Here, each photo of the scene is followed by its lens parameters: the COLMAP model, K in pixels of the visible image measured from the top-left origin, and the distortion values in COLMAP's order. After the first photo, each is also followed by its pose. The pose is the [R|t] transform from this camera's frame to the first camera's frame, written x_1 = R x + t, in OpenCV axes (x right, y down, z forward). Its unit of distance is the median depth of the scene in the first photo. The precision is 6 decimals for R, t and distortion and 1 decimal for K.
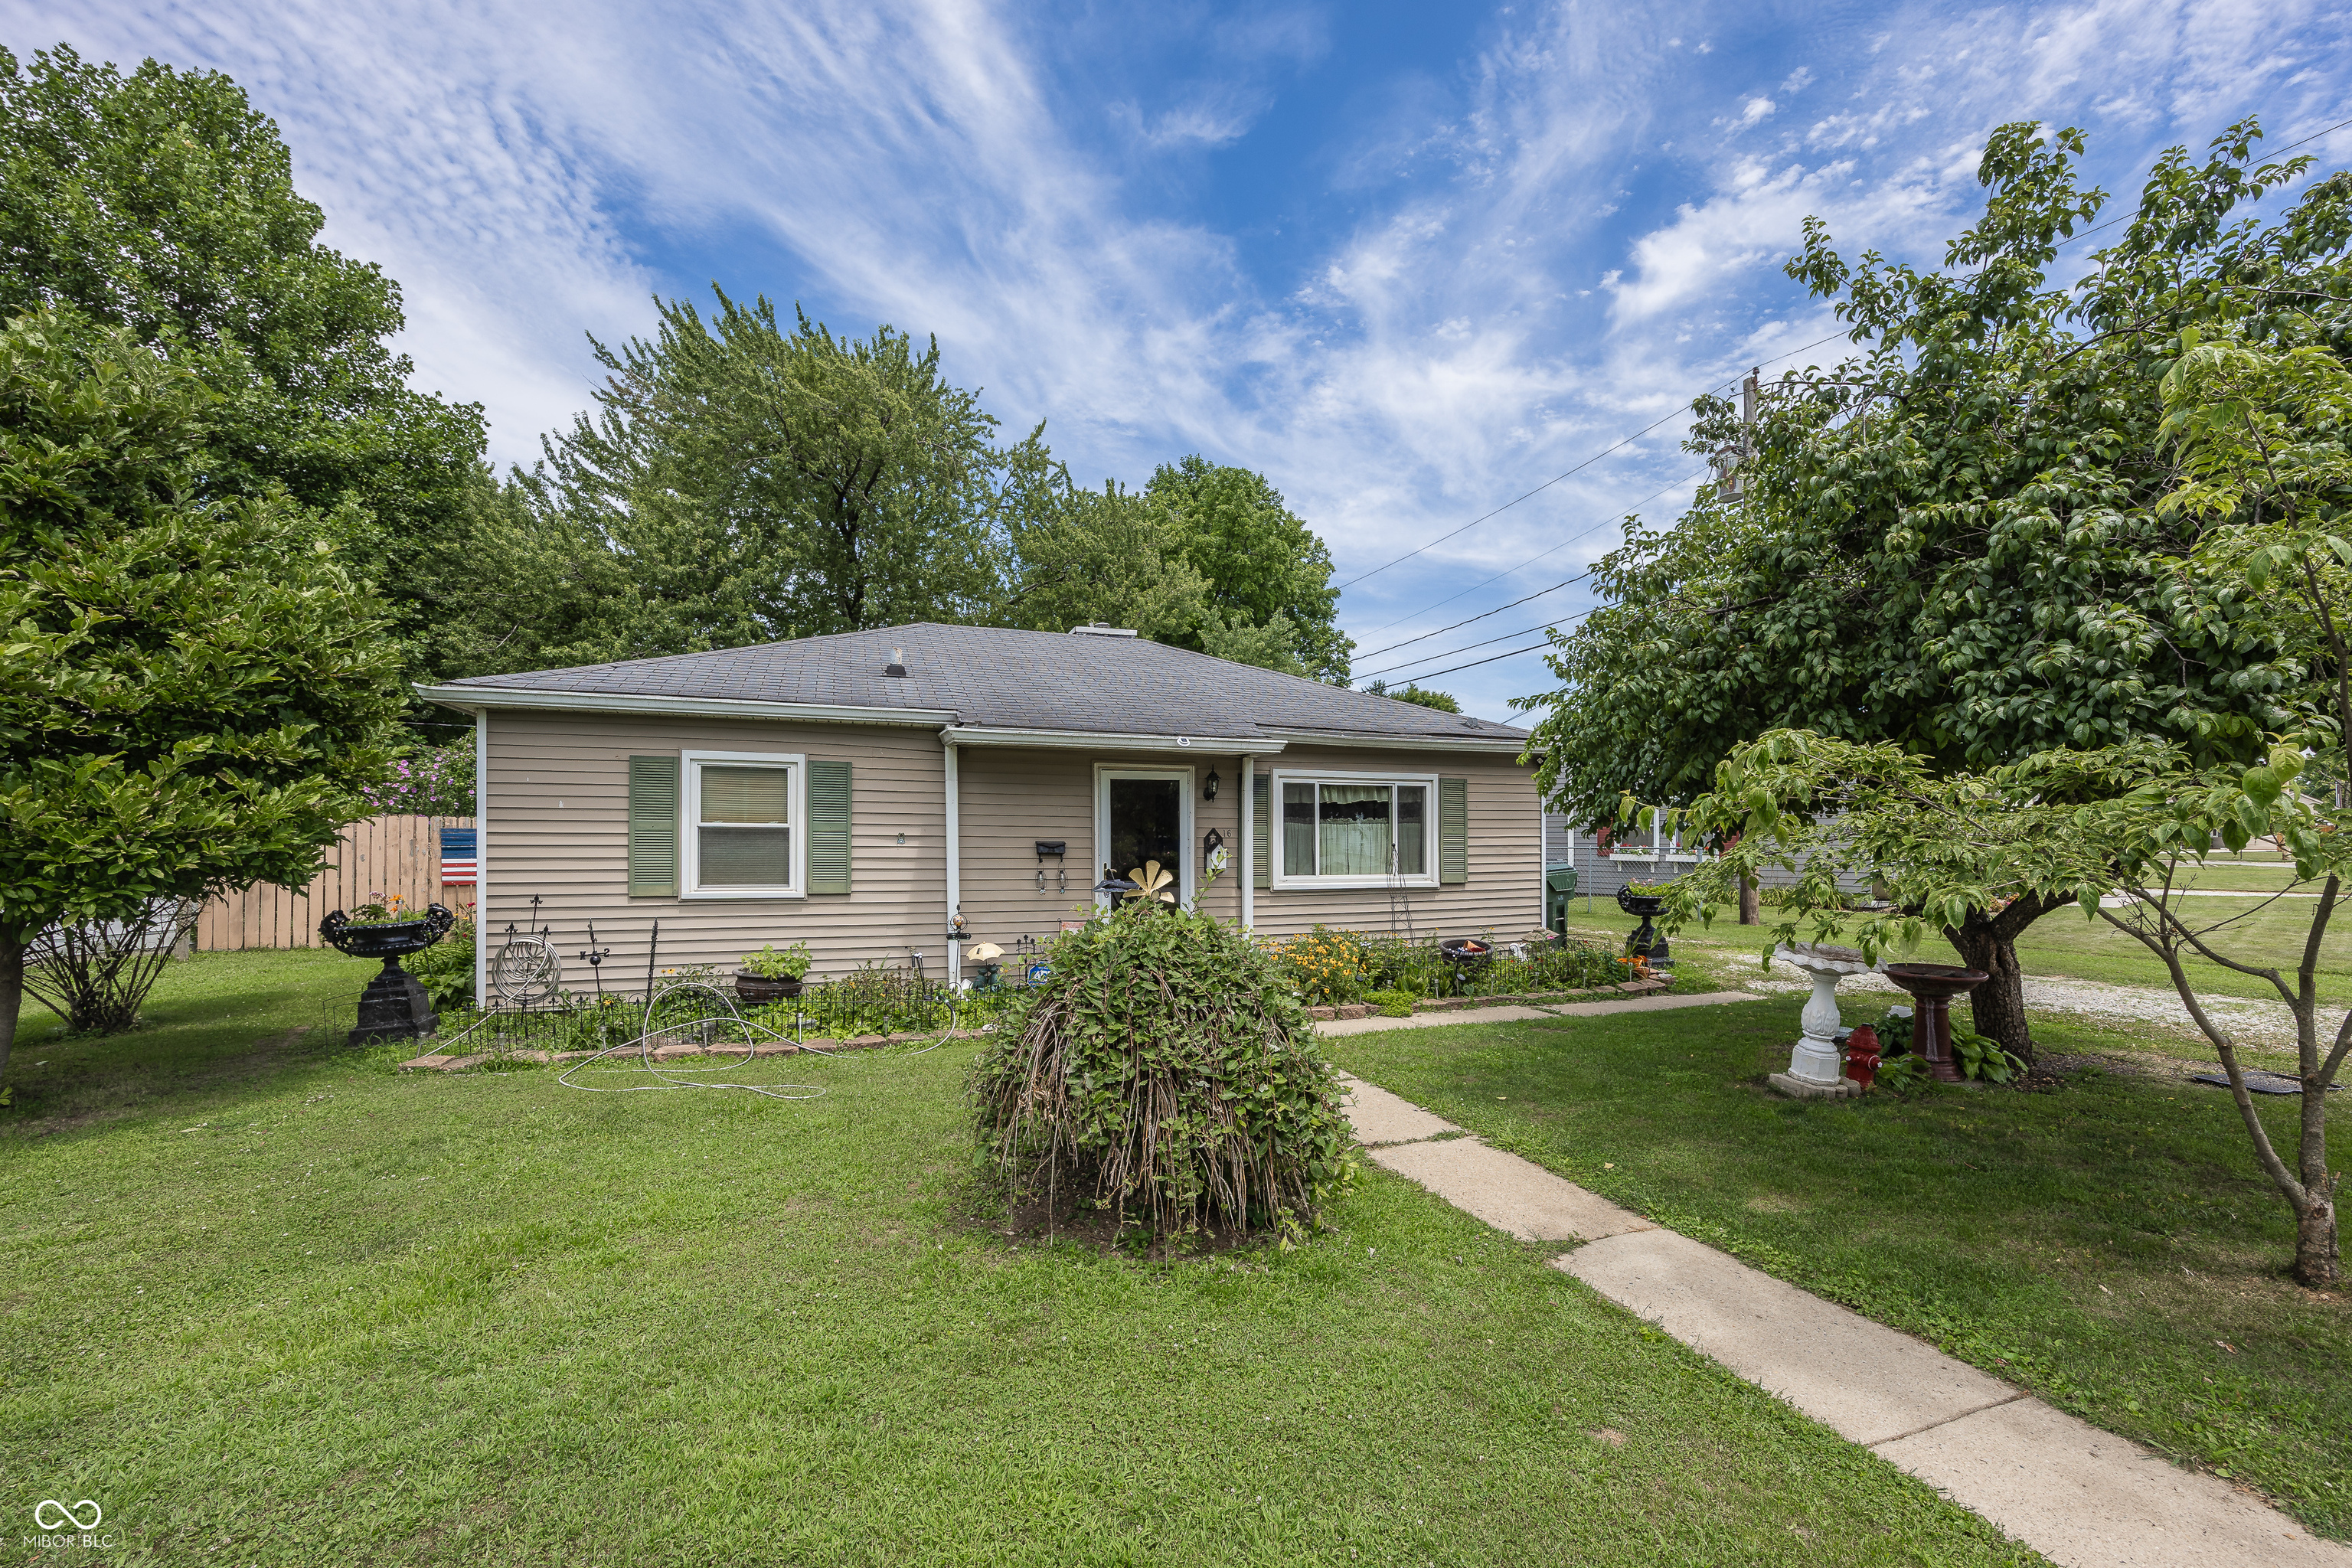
lens RADIAL K [[957.6, 0, 1176.6], [0, 957.6, 865.3], [0, 0, 1]] dist [-0.000400, 0.000115]
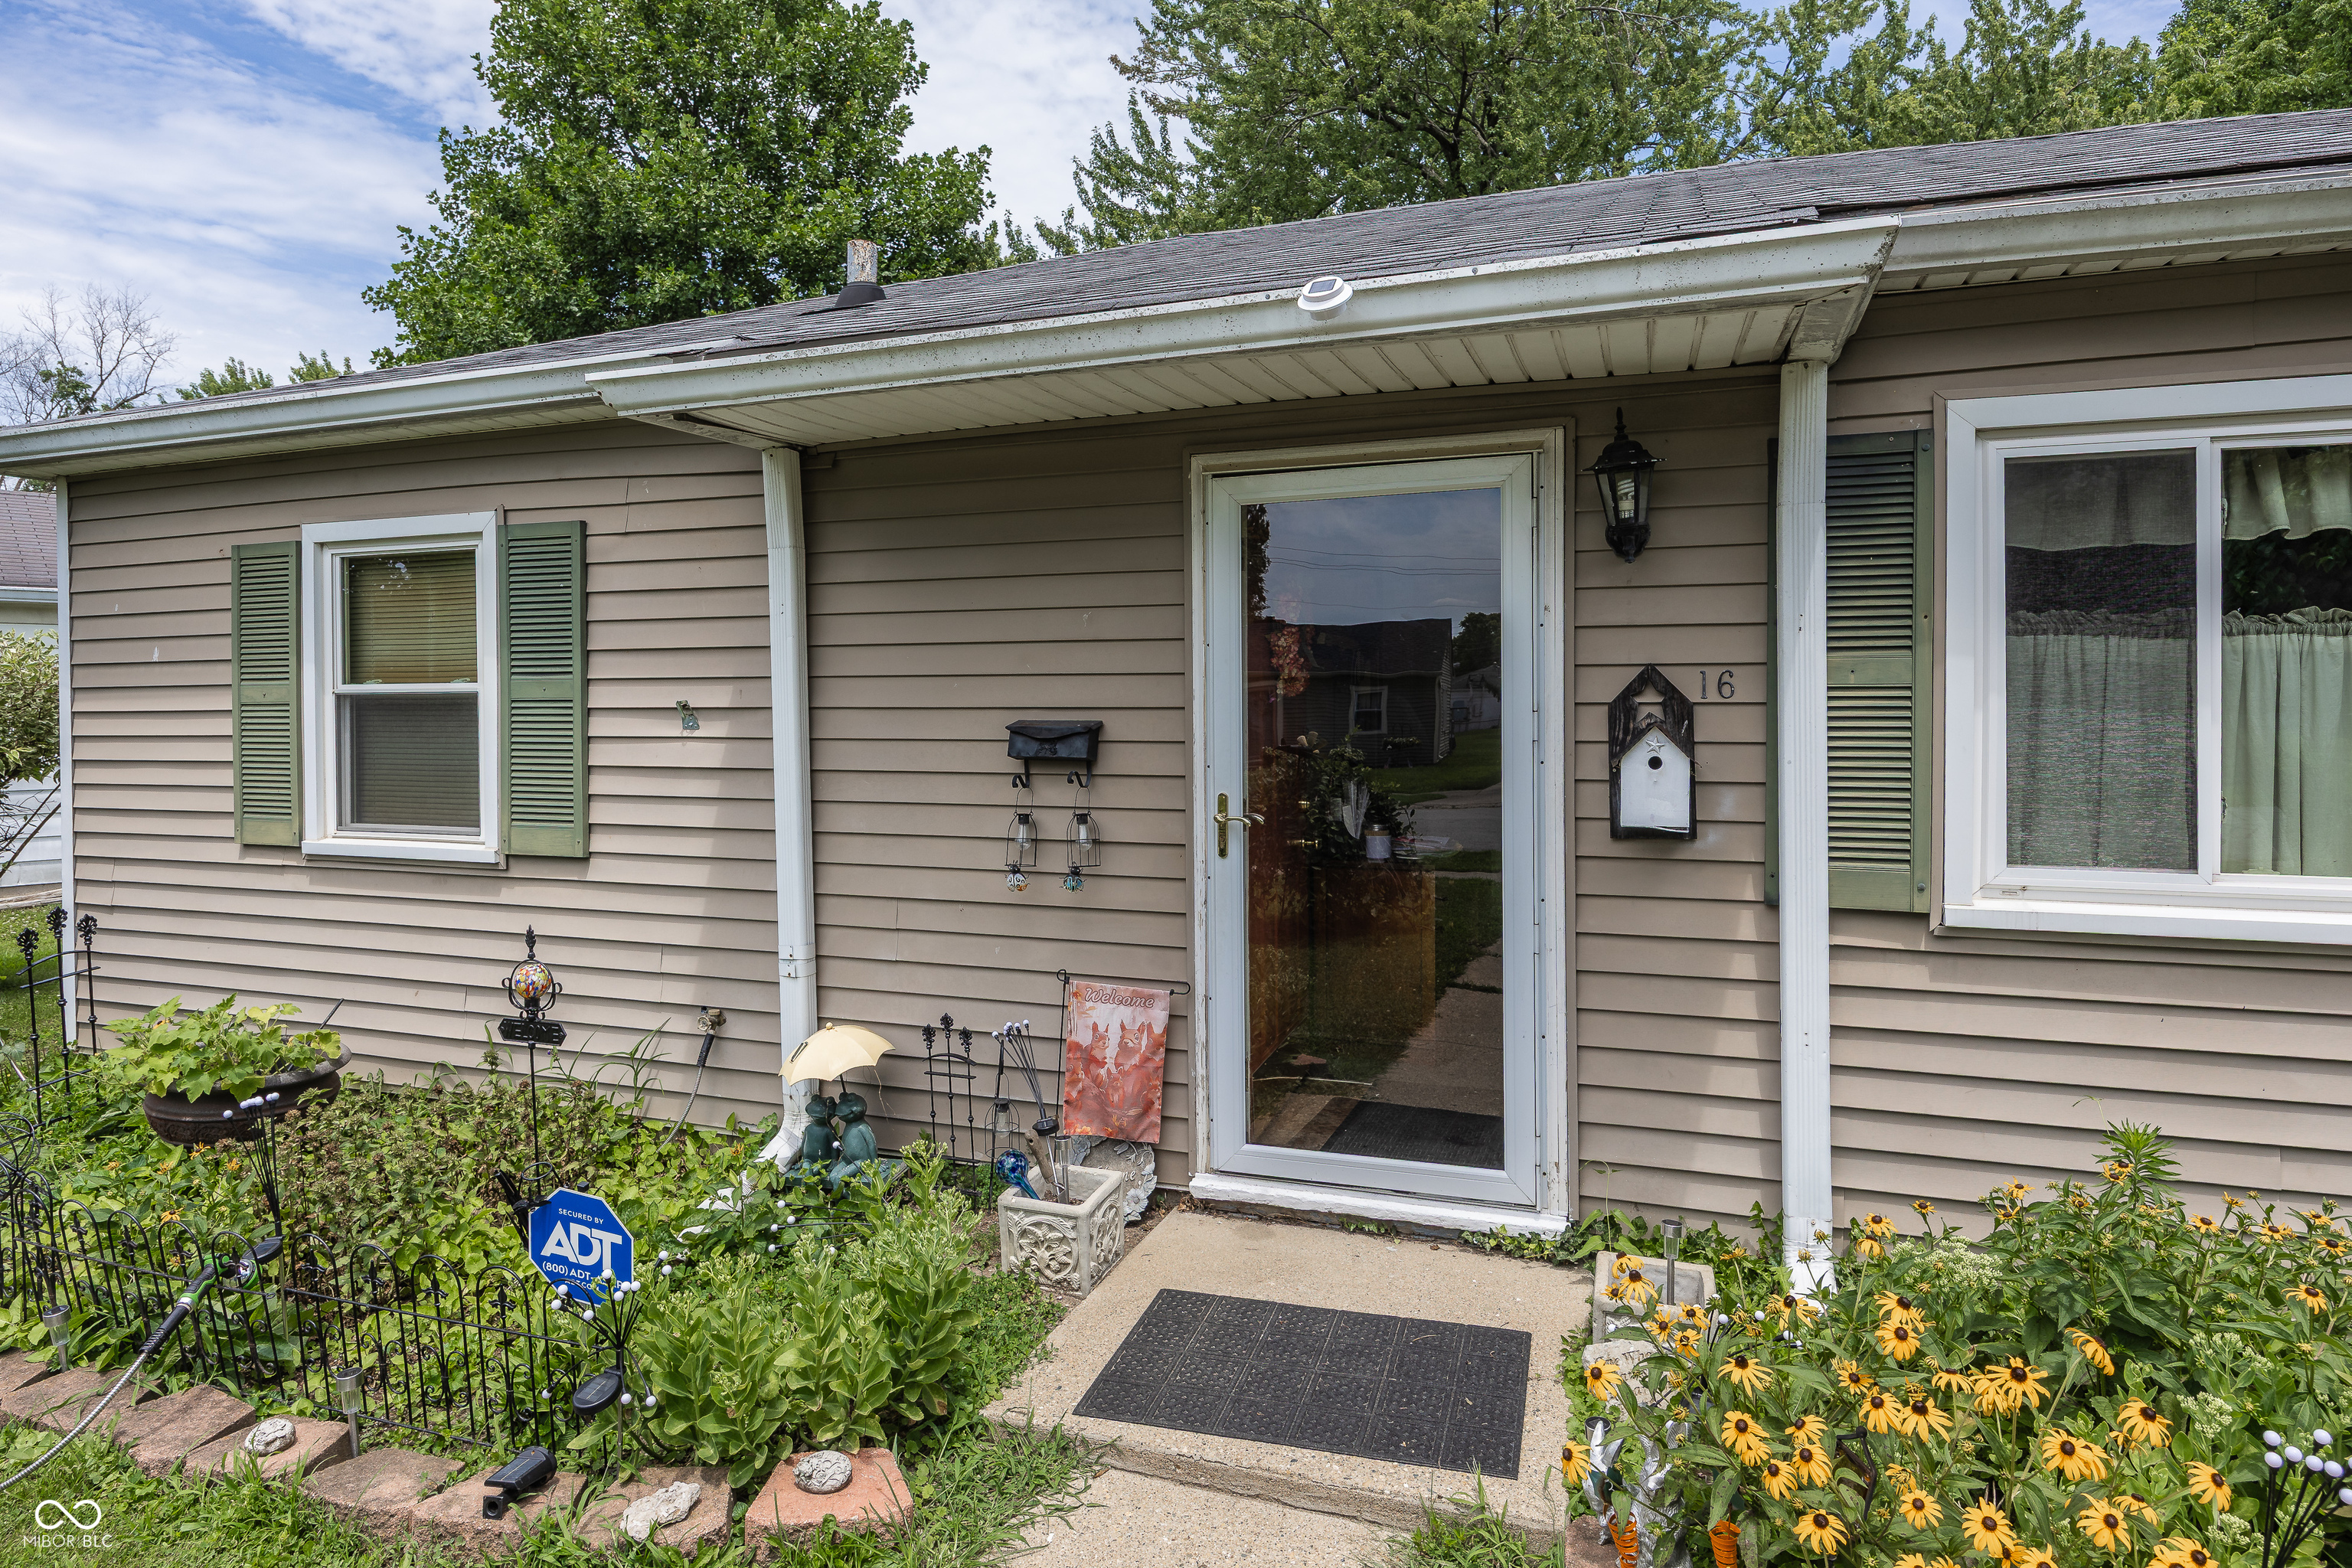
lens RADIAL K [[1345.3, 0, 1176.9], [0, 1345.3, 728.2], [0, 0, 1]] dist [-0.003654, -0.000785]
pose [[0.760165, -0.002133, -0.649726, 0.186128], [-0.008983, 0.999865, -0.013792, -0.016877], [0.649668, 0.016321, 0.760043, 0.689574]]
